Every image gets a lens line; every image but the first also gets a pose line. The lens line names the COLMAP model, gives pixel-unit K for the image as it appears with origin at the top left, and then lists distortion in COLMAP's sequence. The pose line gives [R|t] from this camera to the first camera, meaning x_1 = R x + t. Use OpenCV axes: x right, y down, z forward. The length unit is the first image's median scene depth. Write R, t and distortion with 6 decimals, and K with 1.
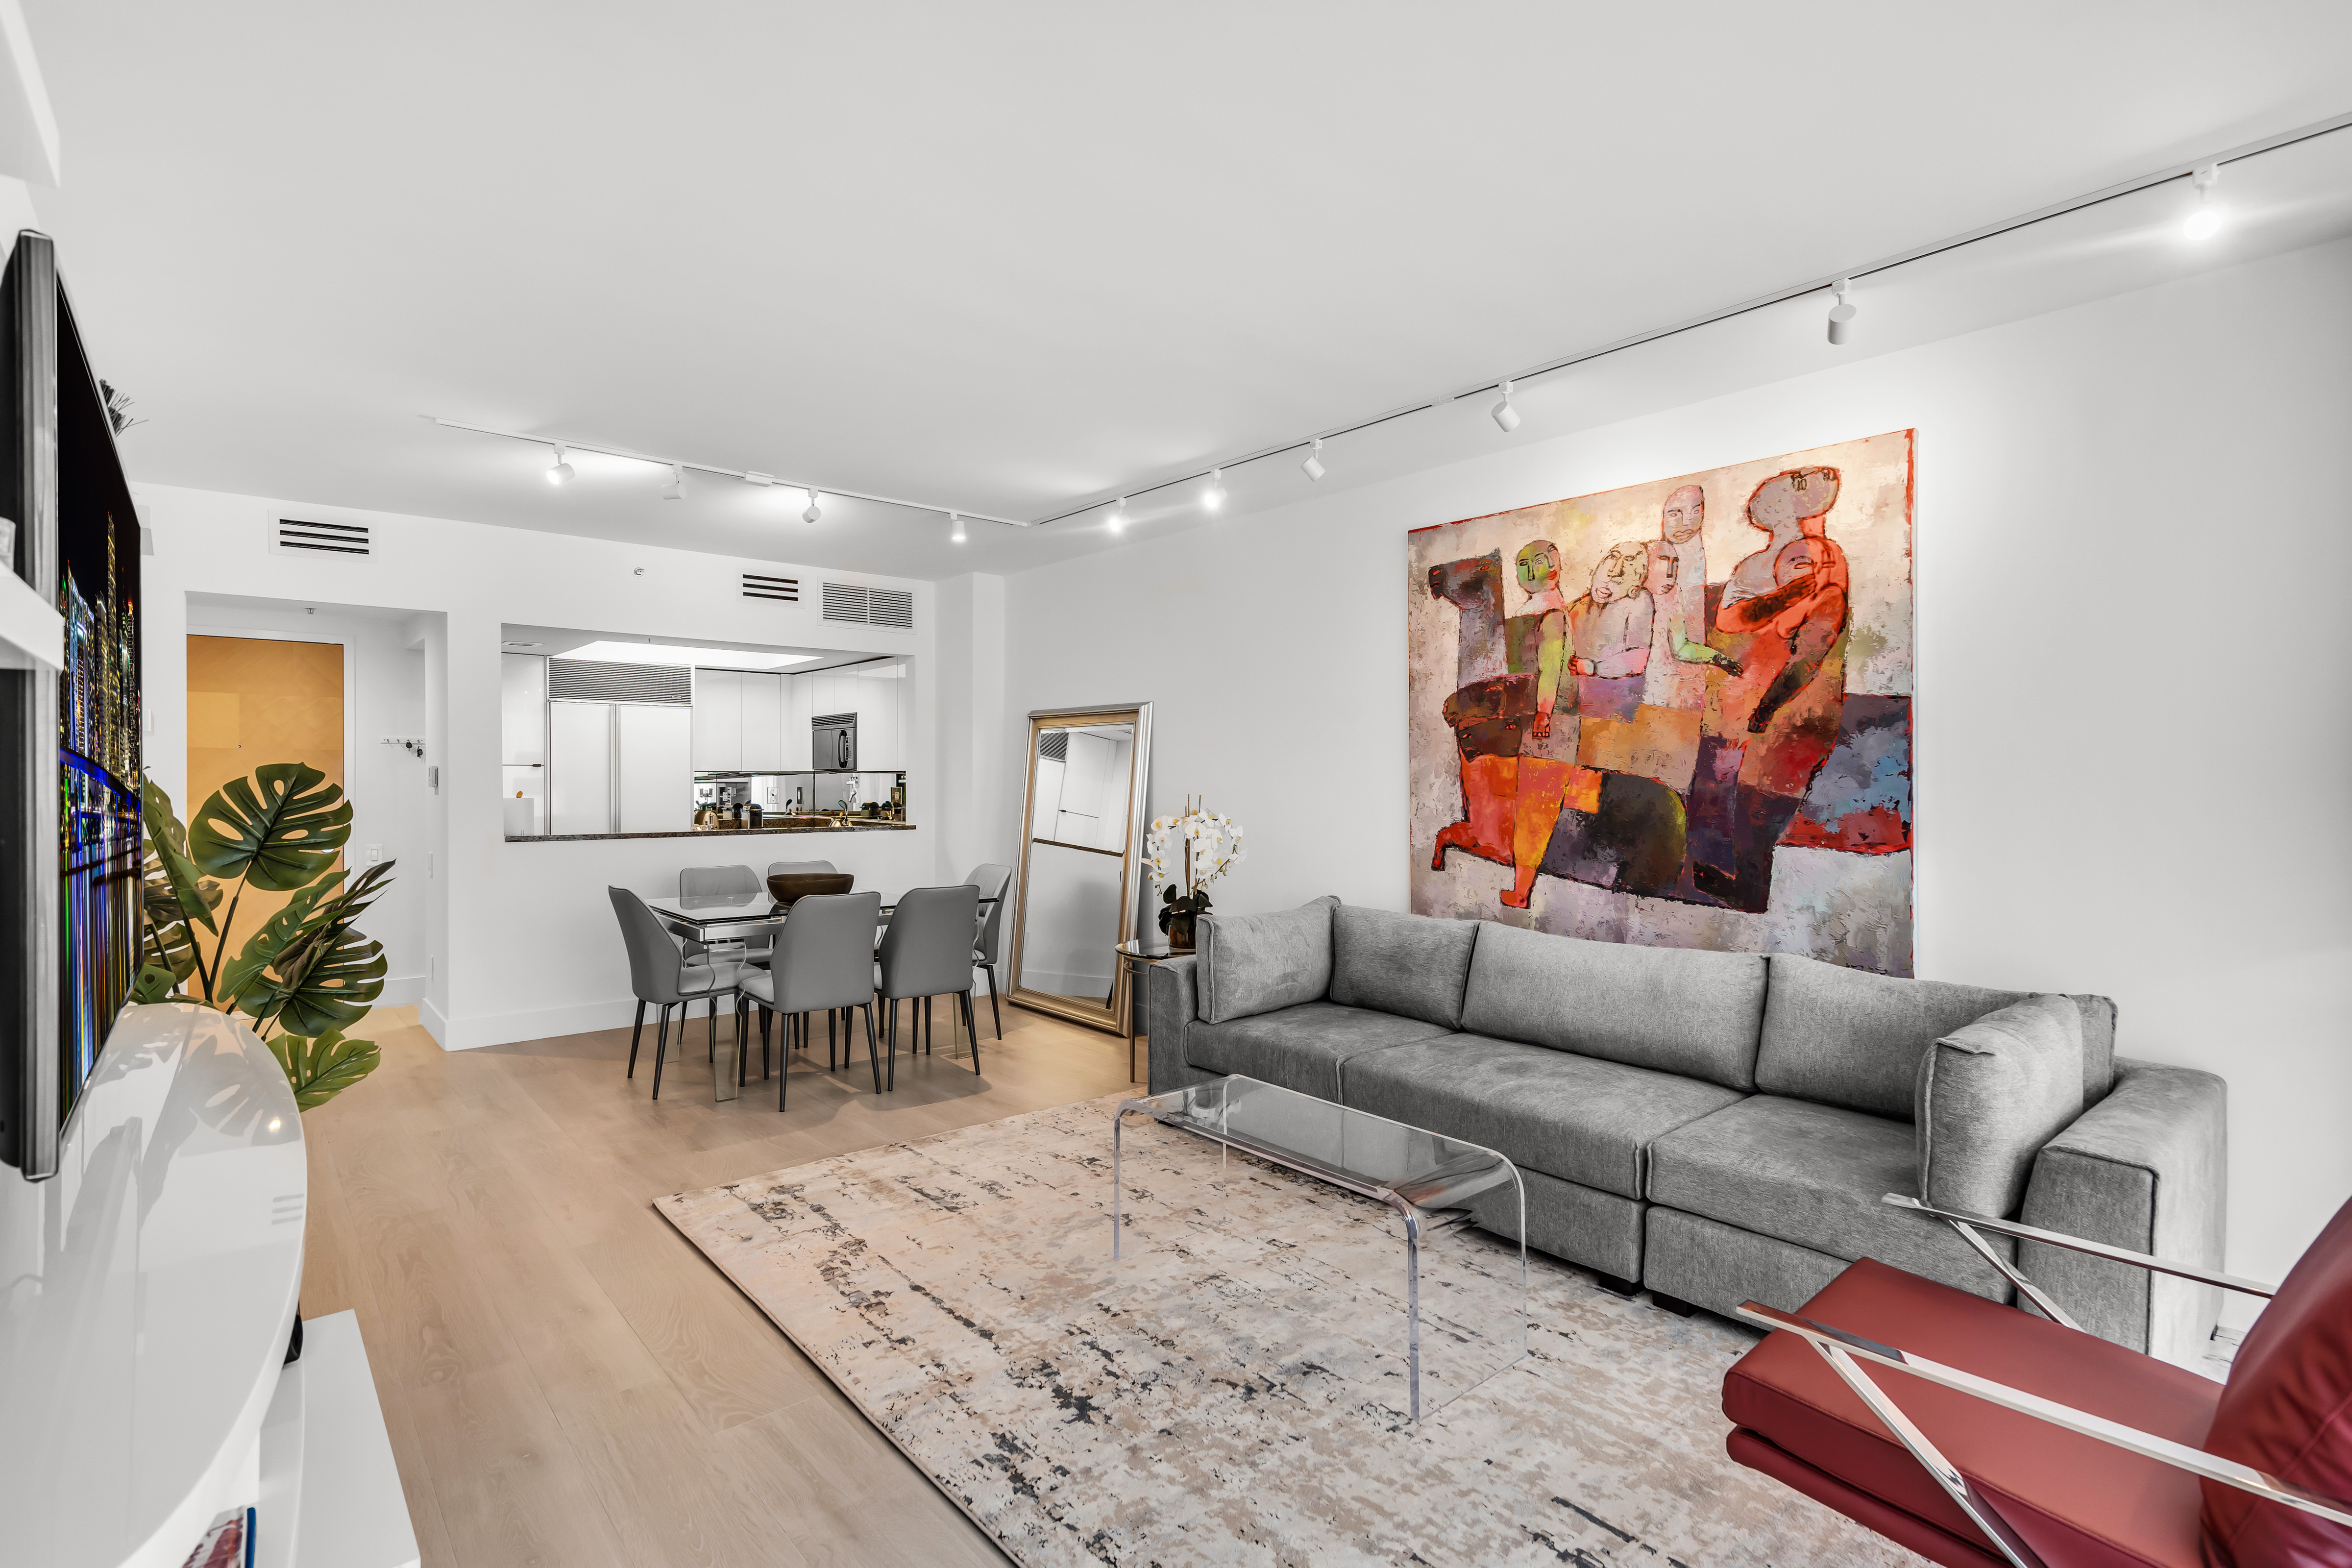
lens RADIAL K [[1117.8, 0, 1176.0], [0, 1117.8, 784.0], [0, 0, 1]] dist [0.002403, 0.000522]
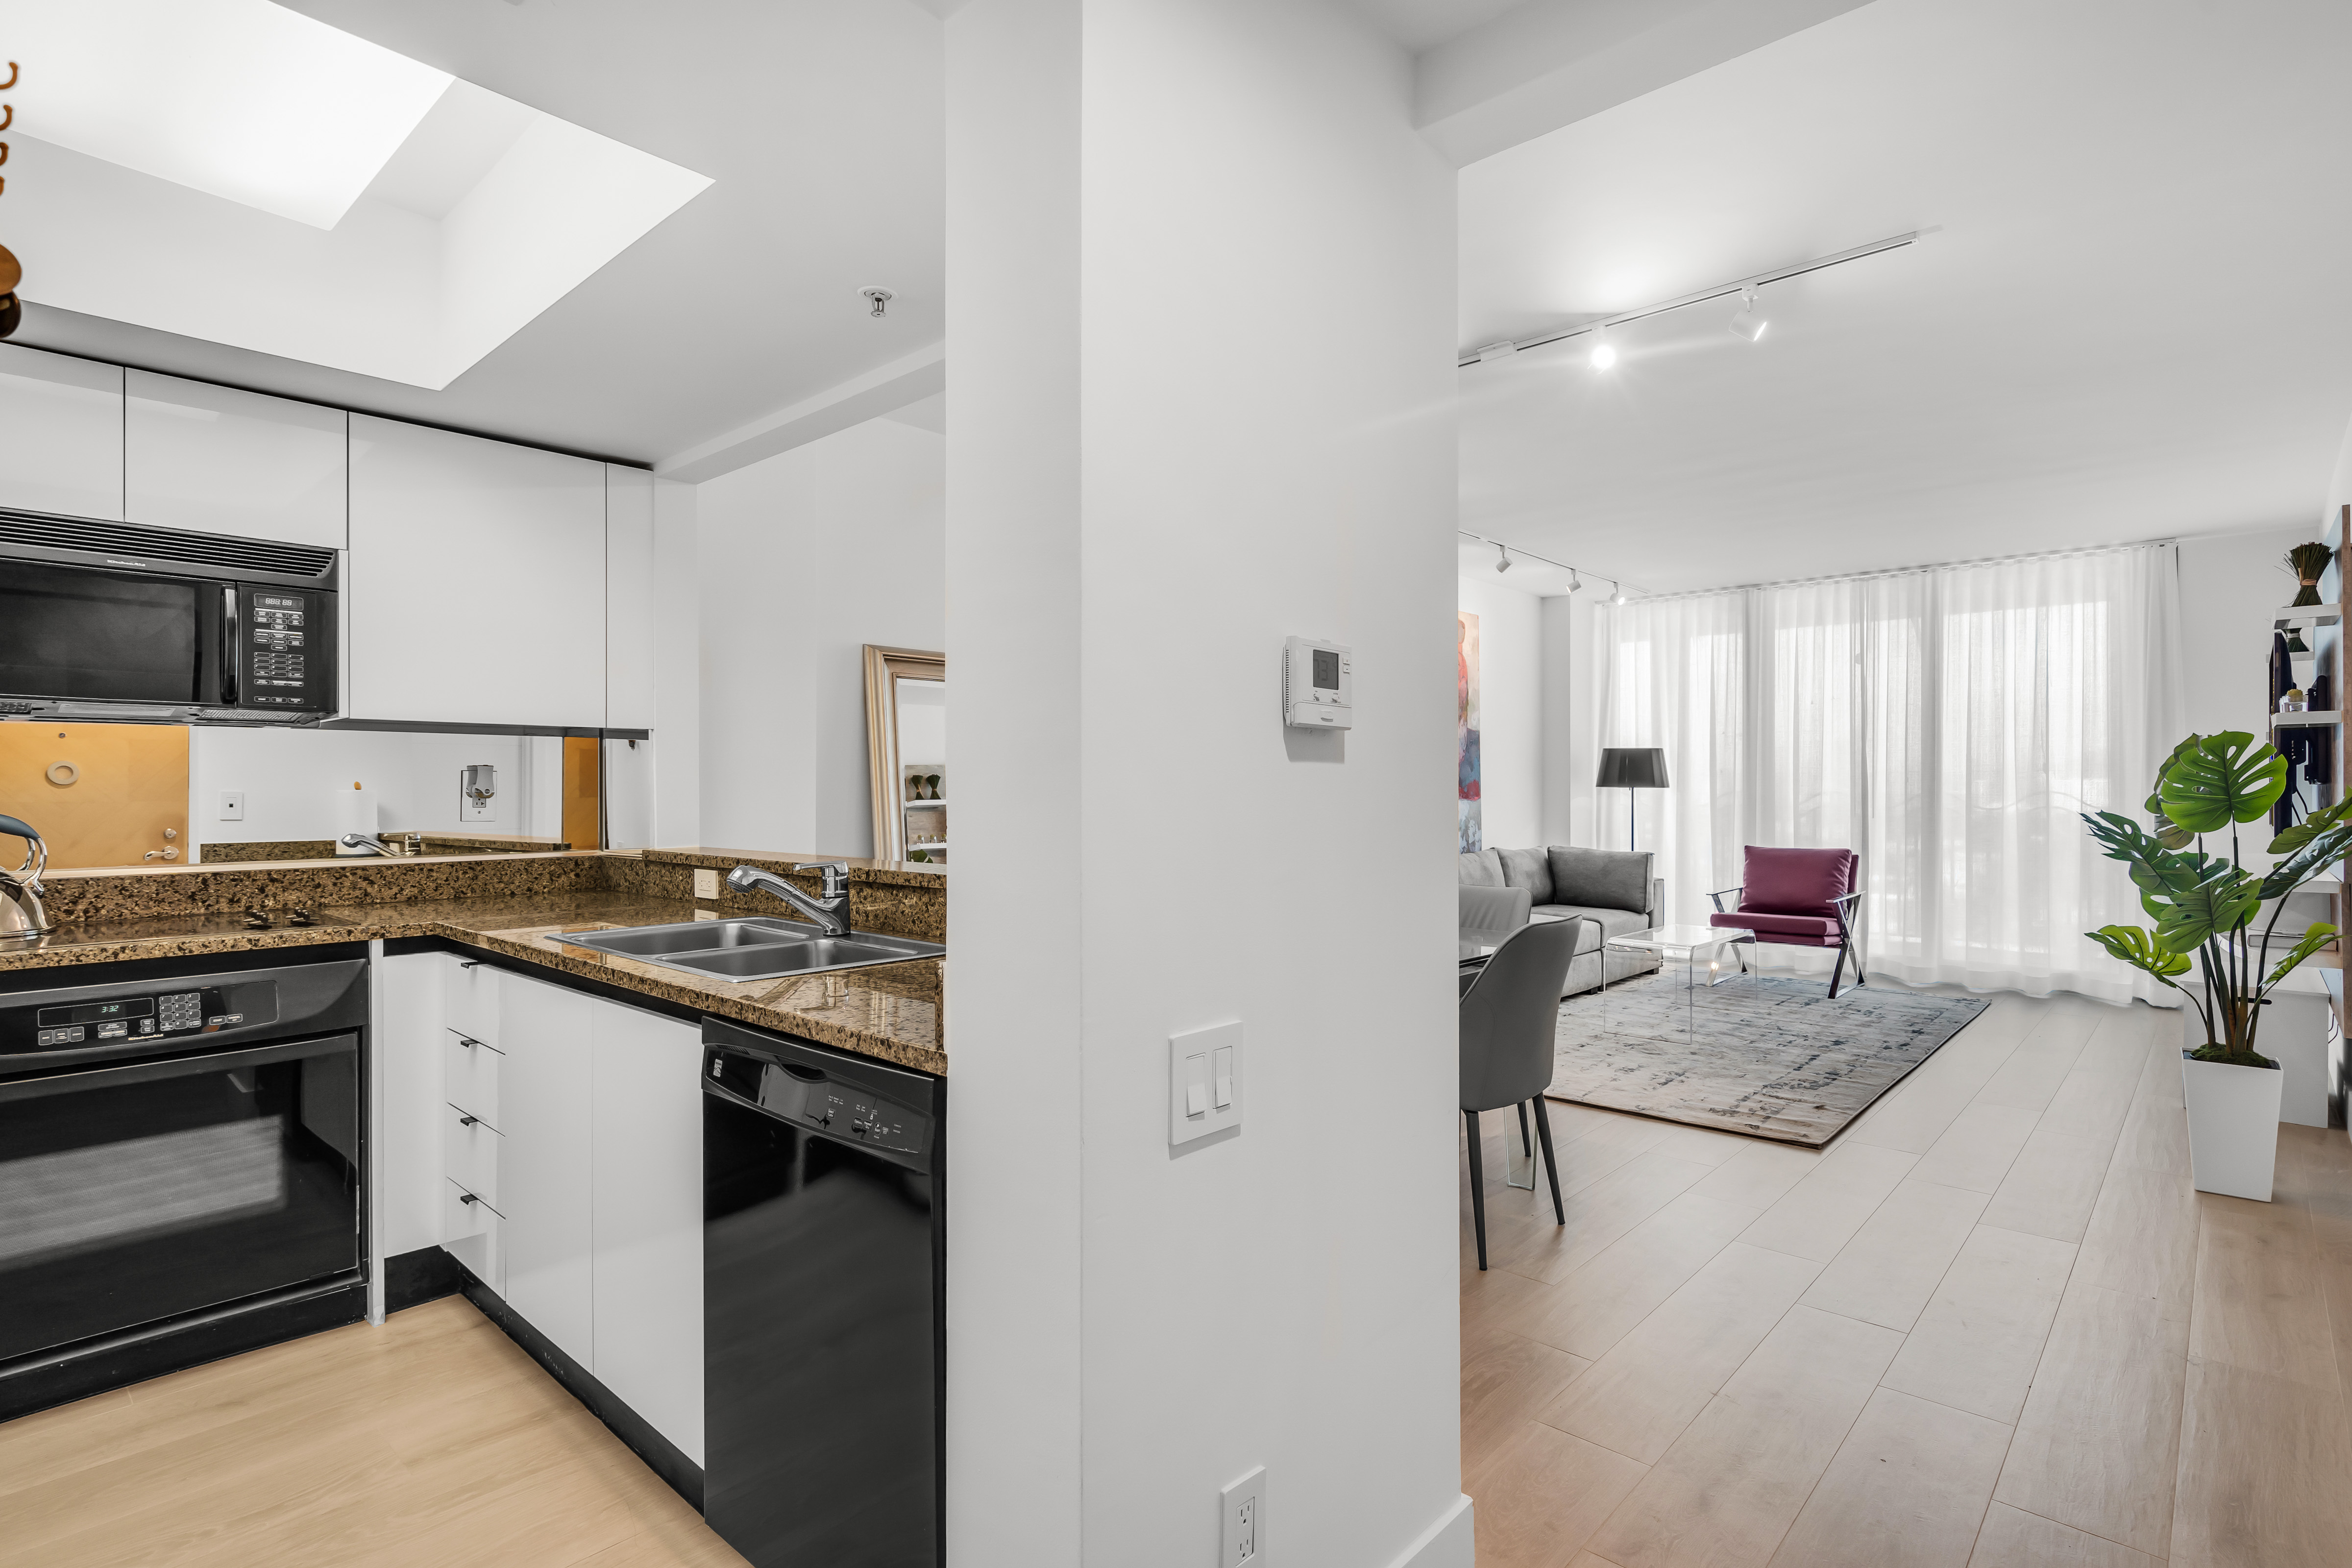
lens RADIAL K [[1155.6, 0, 1170.4], [0, 1155.6, 788.4], [0, 0, 1]] dist [0.000888, 0.000194]
pose [[-0.114118, -0.002676, 0.993464, -1.327521], [0.006275, 0.999974, 0.003415, 0.021302], [-0.993447, 0.006624, -0.114099, 1.545964]]
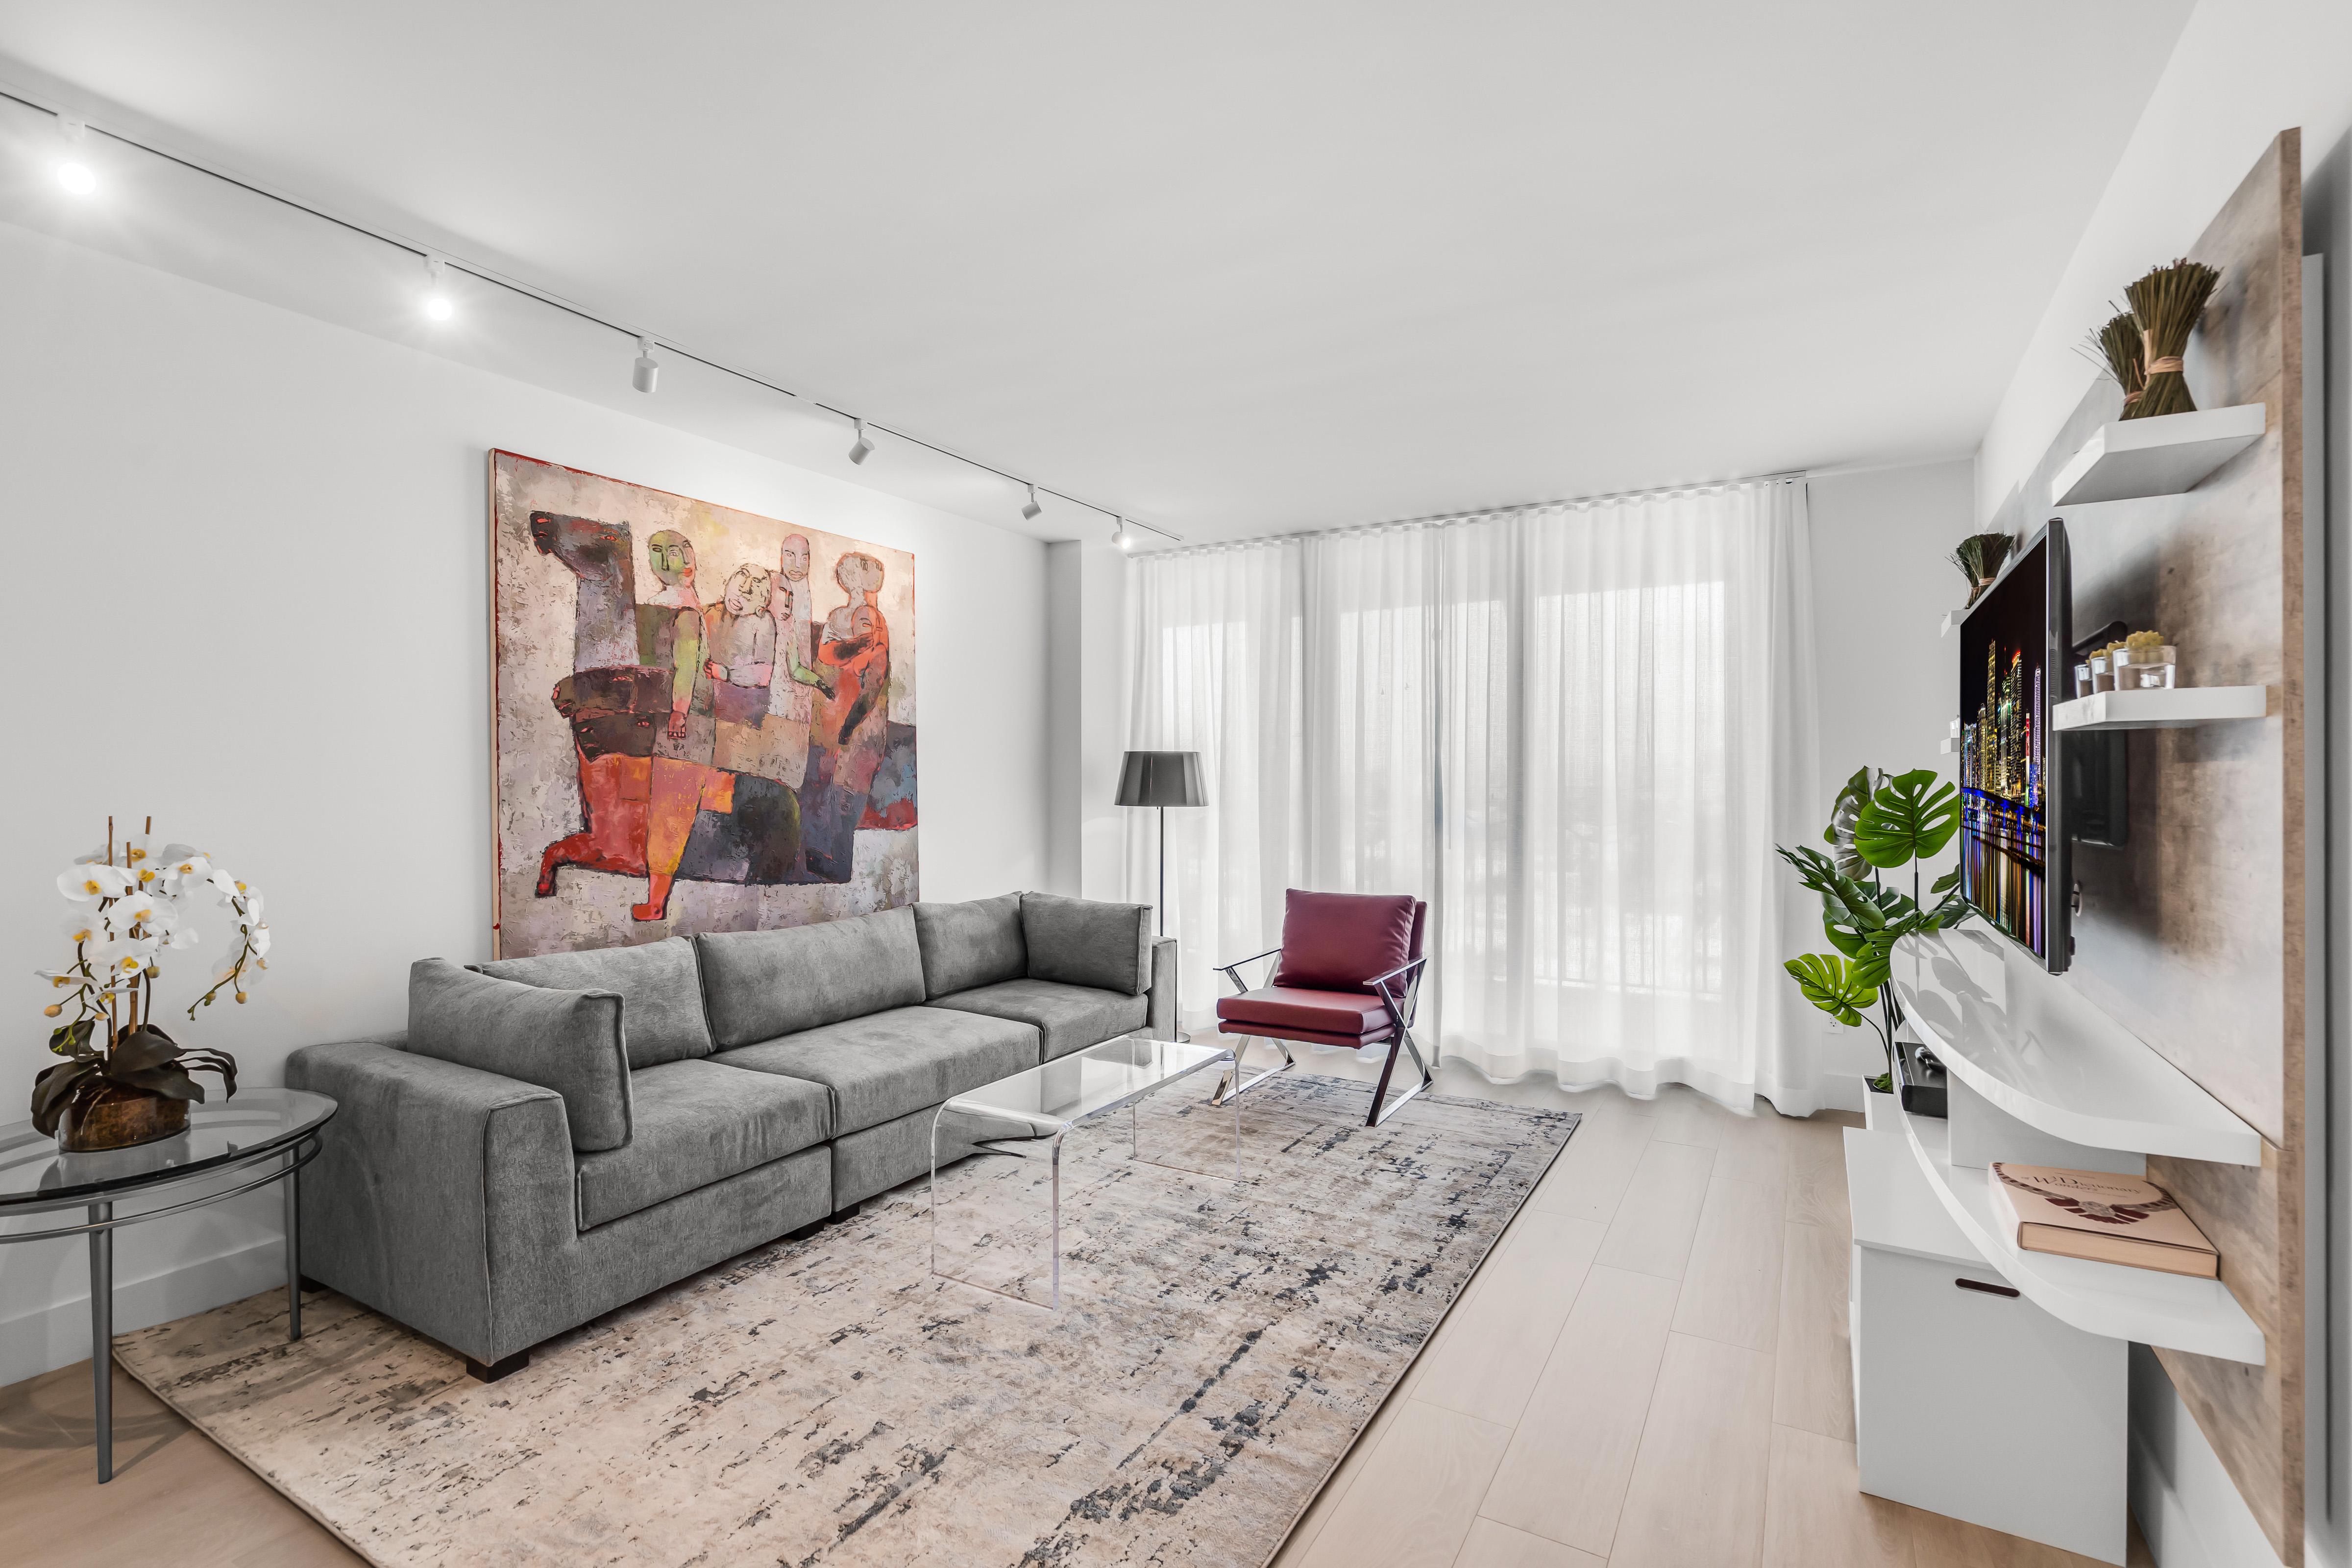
lens RADIAL K [[1084.3, 0, 1179.2], [0, 1084.3, 781.0], [0, 0, 1]] dist [-0.002501, 0.000098]
pose [[-0.324642, -0.003116, 0.945832, -0.719376], [0.006070, 0.999967, 0.005378, -0.007033], [-0.945818, 0.007487, -0.324612, 0.928692]]
